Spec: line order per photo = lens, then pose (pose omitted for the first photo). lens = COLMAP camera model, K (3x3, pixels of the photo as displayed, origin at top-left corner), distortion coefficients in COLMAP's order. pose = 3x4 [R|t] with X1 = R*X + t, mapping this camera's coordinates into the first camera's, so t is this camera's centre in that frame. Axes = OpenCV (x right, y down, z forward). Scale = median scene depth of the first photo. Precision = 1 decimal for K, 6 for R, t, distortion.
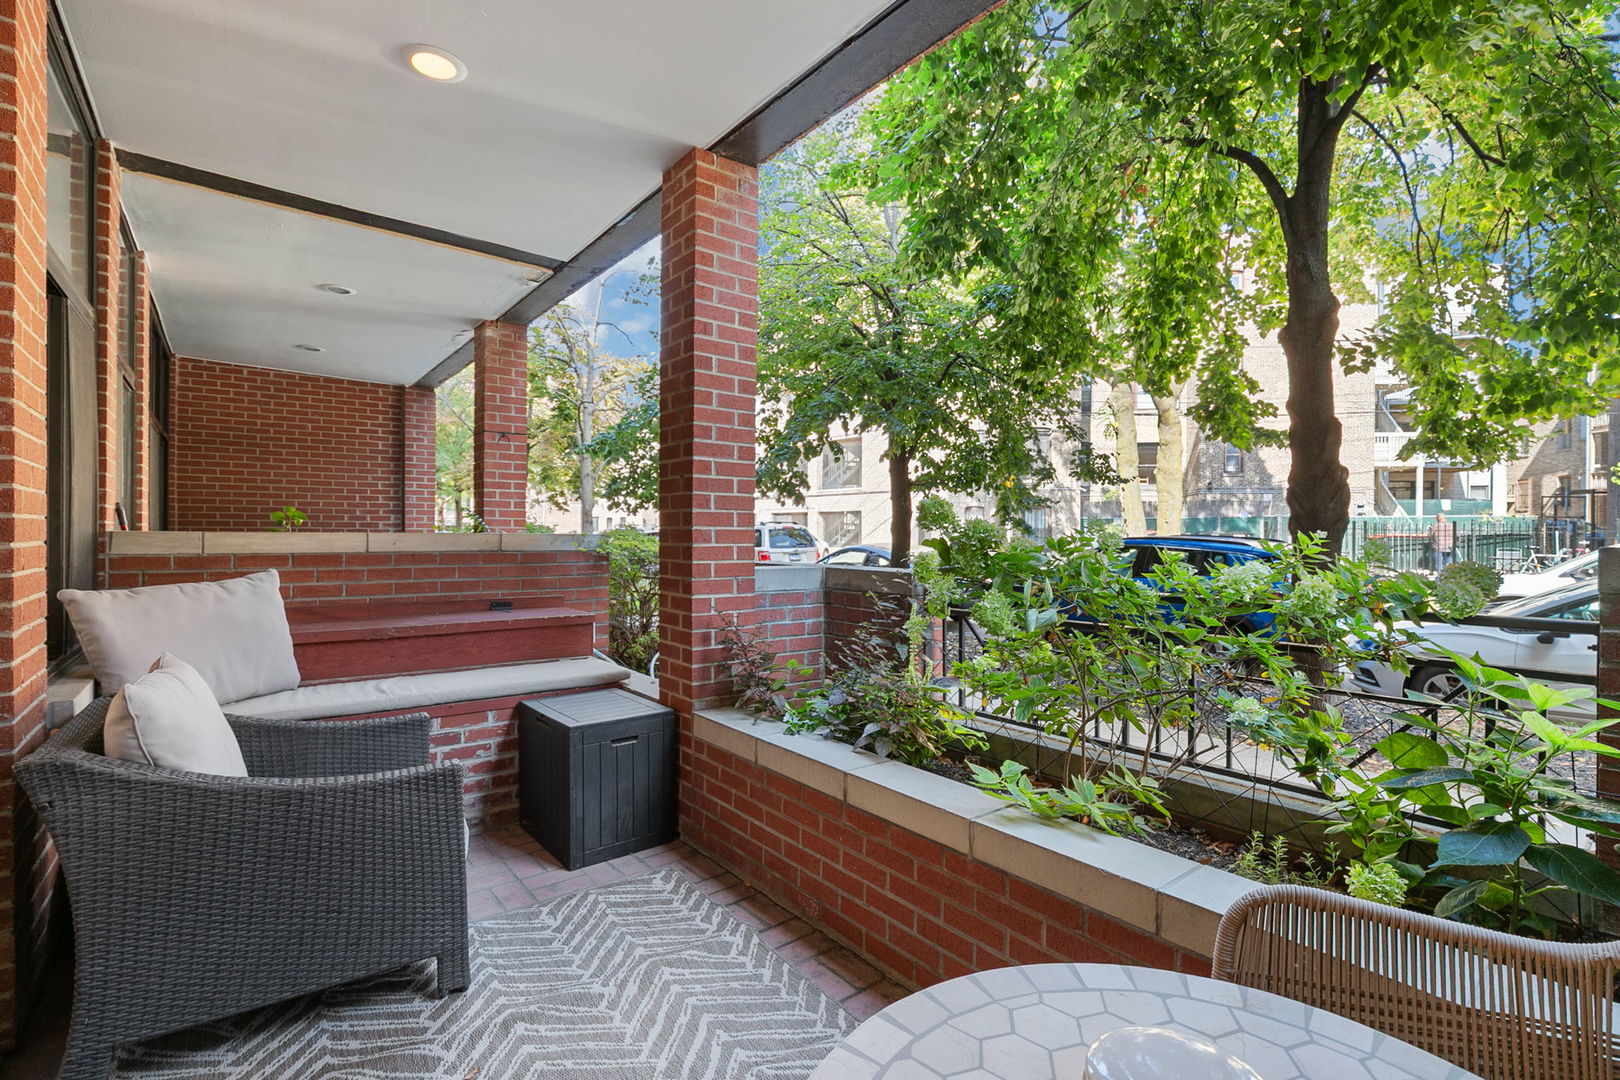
lens RADIAL K [[741.3, 0, 814.2], [0, 741.3, 536.4], [0, 0, 1]] dist [-0.002356, 0.000139]
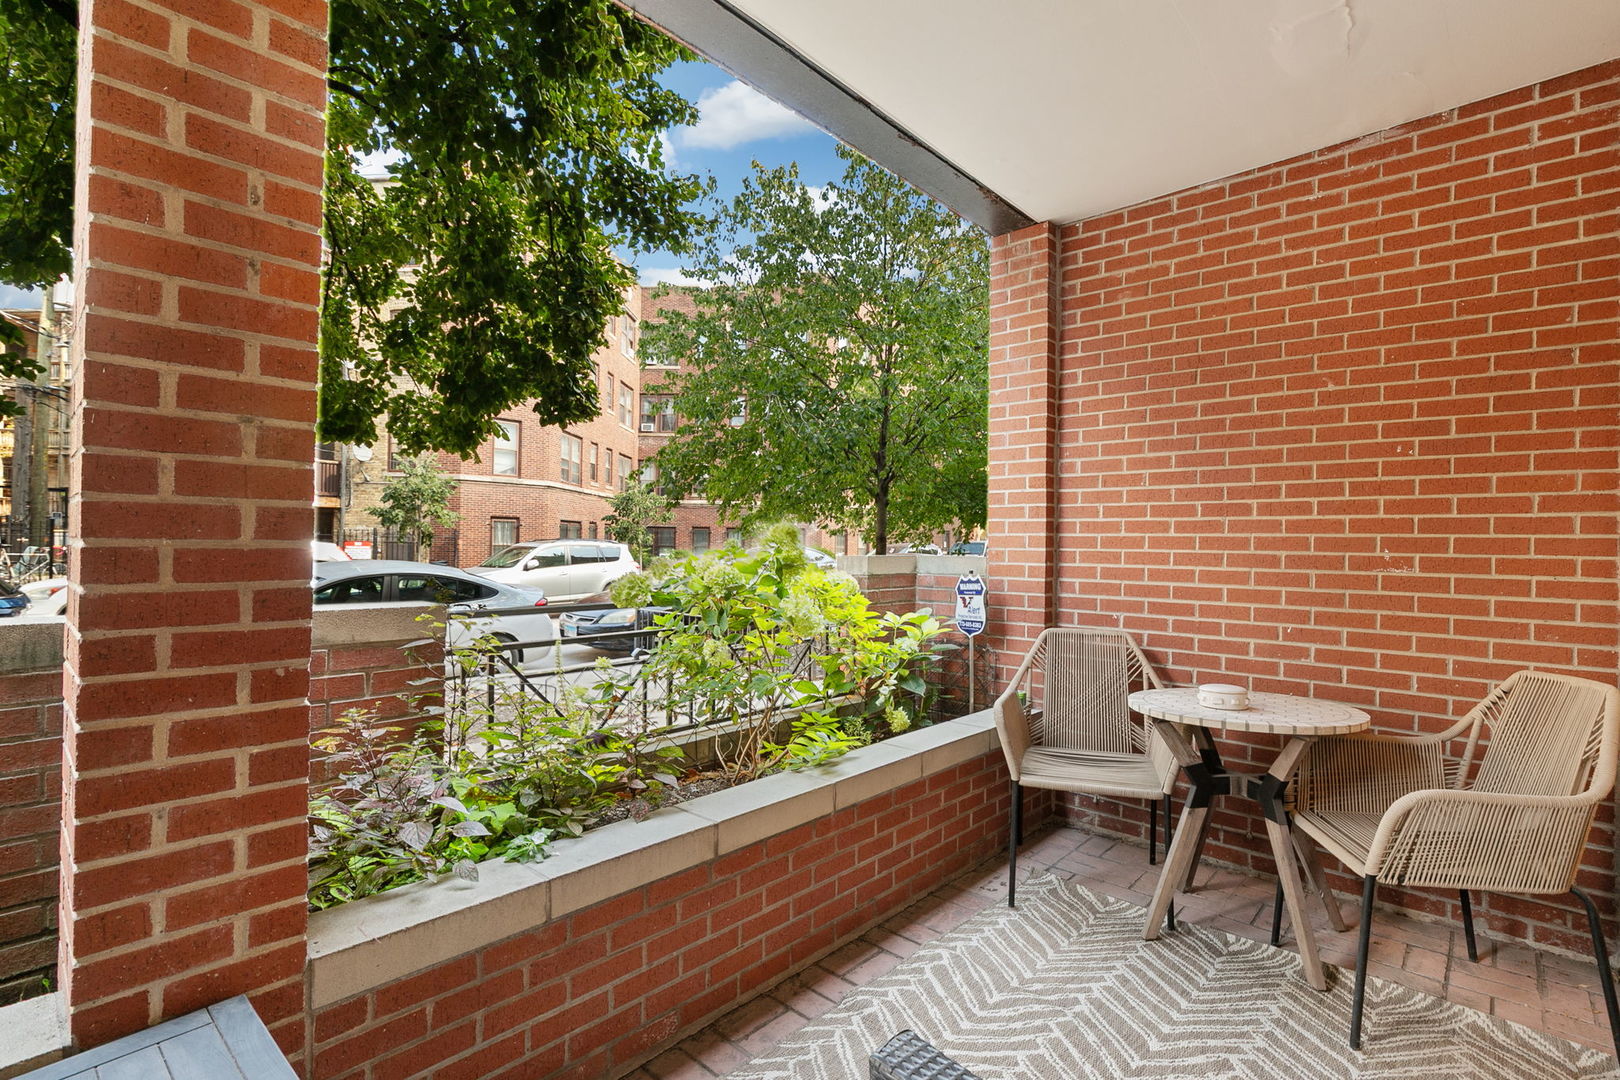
lens RADIAL K [[775.8, 0, 810.0], [0, 775.8, 540.0], [0, 0, 1]] dist [0.000291, 0.000216]
pose [[-0.155996, -0.004103, 0.987749, -0.668486], [-0.009348, 0.999953, 0.002677, -0.018652], [-0.987713, -0.008816, -0.156027, 0.777296]]
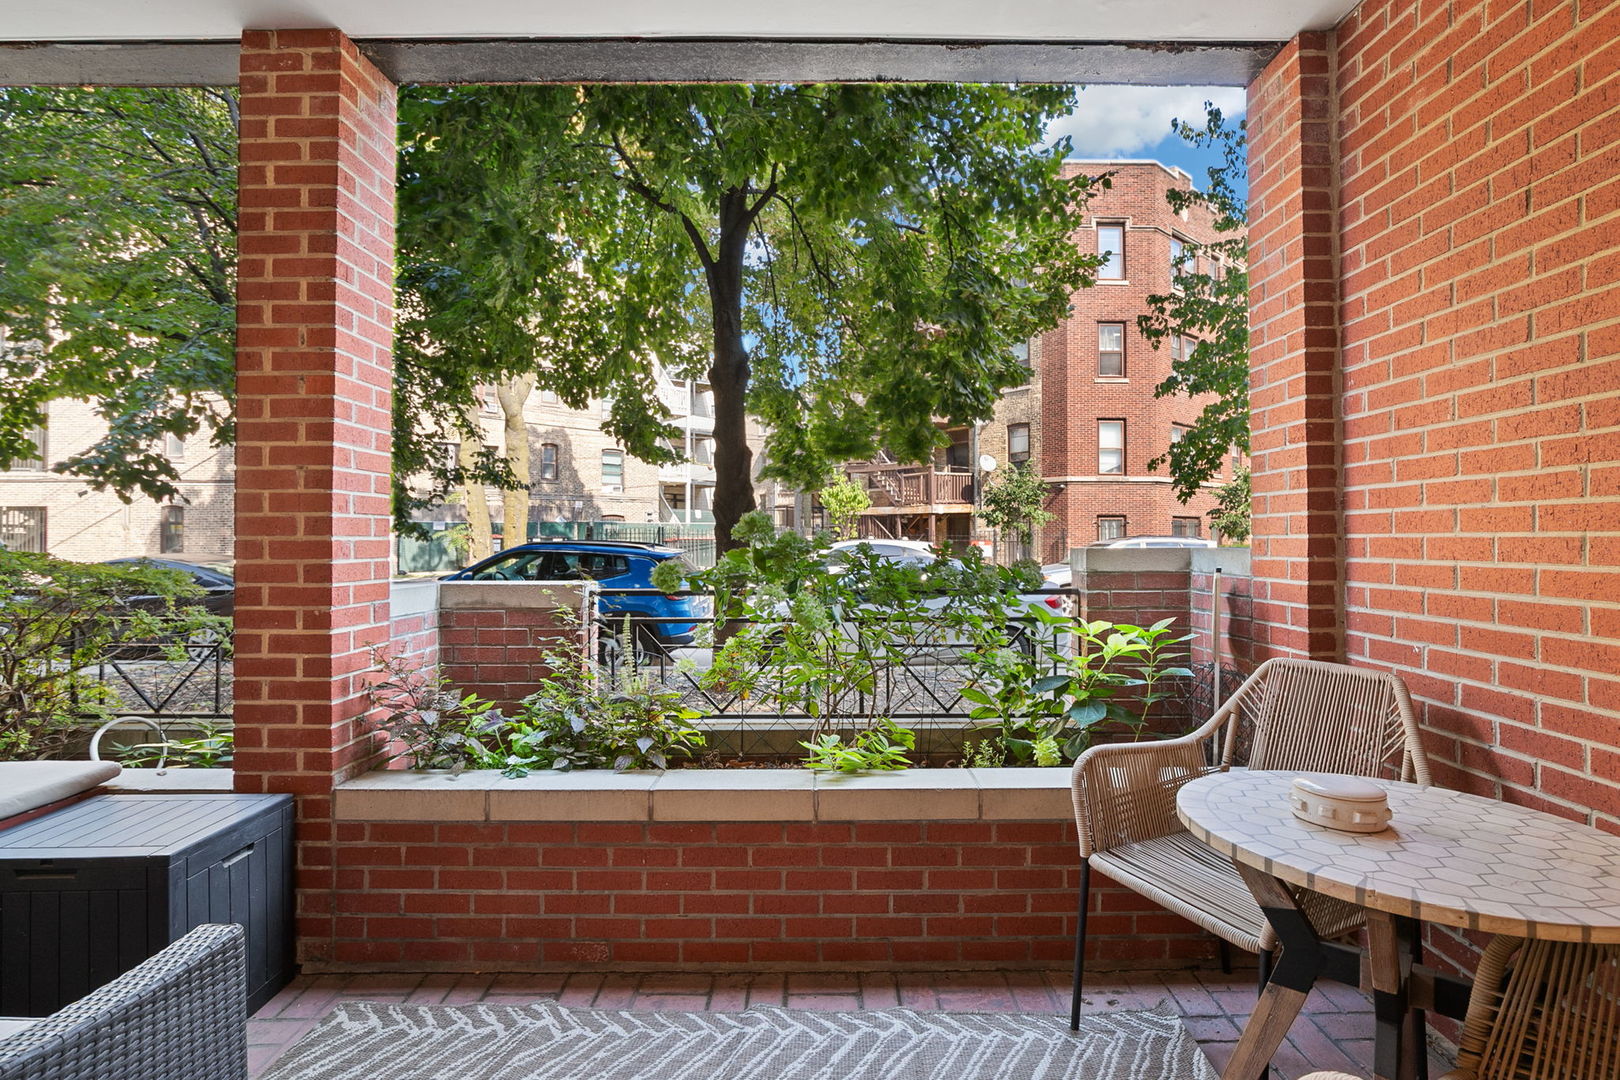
lens RADIAL K [[766.3, 0, 813.9], [0, 766.3, 528.8], [0, 0, 1]] dist [-0.003492, -0.000380]
pose [[0.633754, 0.002514, 0.773531, -0.449162], [0.009488, 0.999894, -0.011024, -0.008167], [-0.773477, 0.014326, 0.633663, 0.145686]]
